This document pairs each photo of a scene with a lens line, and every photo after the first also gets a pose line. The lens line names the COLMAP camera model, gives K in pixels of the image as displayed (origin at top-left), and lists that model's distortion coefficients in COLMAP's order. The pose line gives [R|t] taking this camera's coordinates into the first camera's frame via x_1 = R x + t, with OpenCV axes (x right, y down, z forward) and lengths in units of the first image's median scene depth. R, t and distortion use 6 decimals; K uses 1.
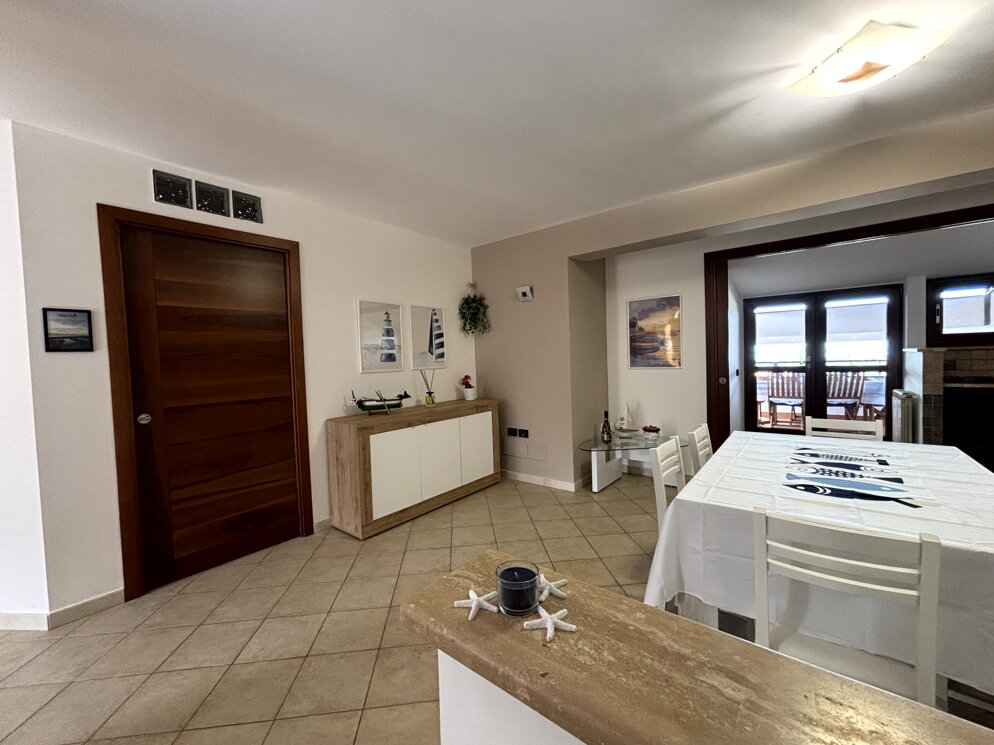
lens RADIAL K [[399.6, 0, 496.6], [0, 399.6, 372.1], [0, 0, 1]] dist [-0.000610, -0.000314]
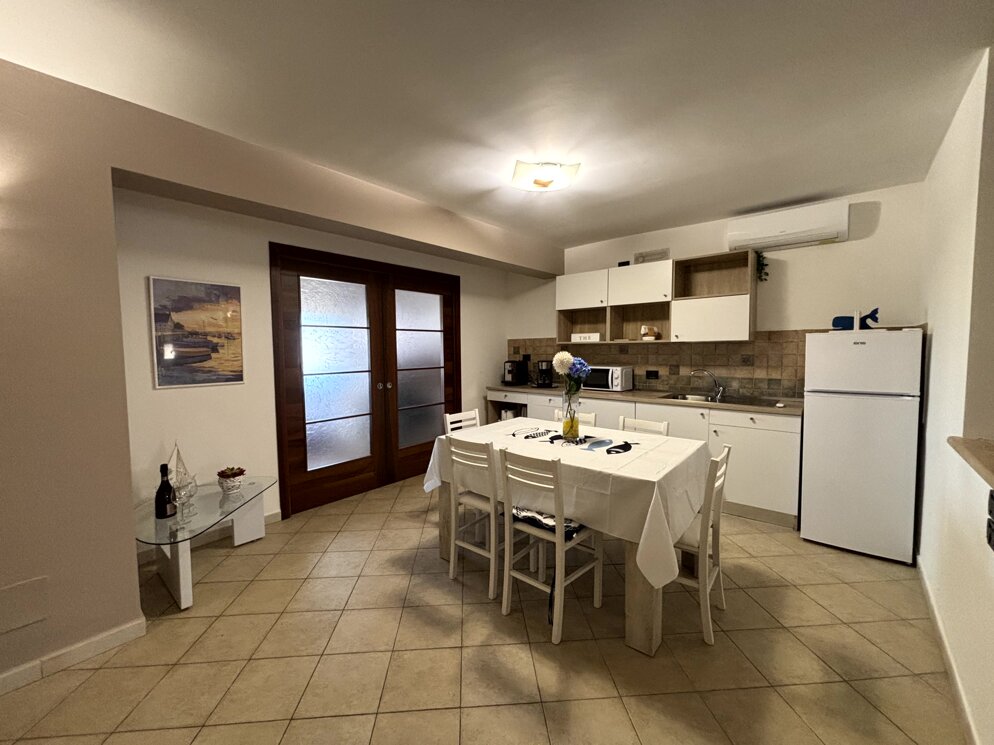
lens RADIAL K [[399.6, 0, 498.3], [0, 399.6, 371.8], [0, 0, 1]] dist [-0.000610, -0.000314]
pose [[0.032795, -0.028977, 0.999042, -0.274730], [0.044470, 0.998632, 0.027505, -0.029340], [-0.998472, 0.043526, 0.034039, 0.479079]]
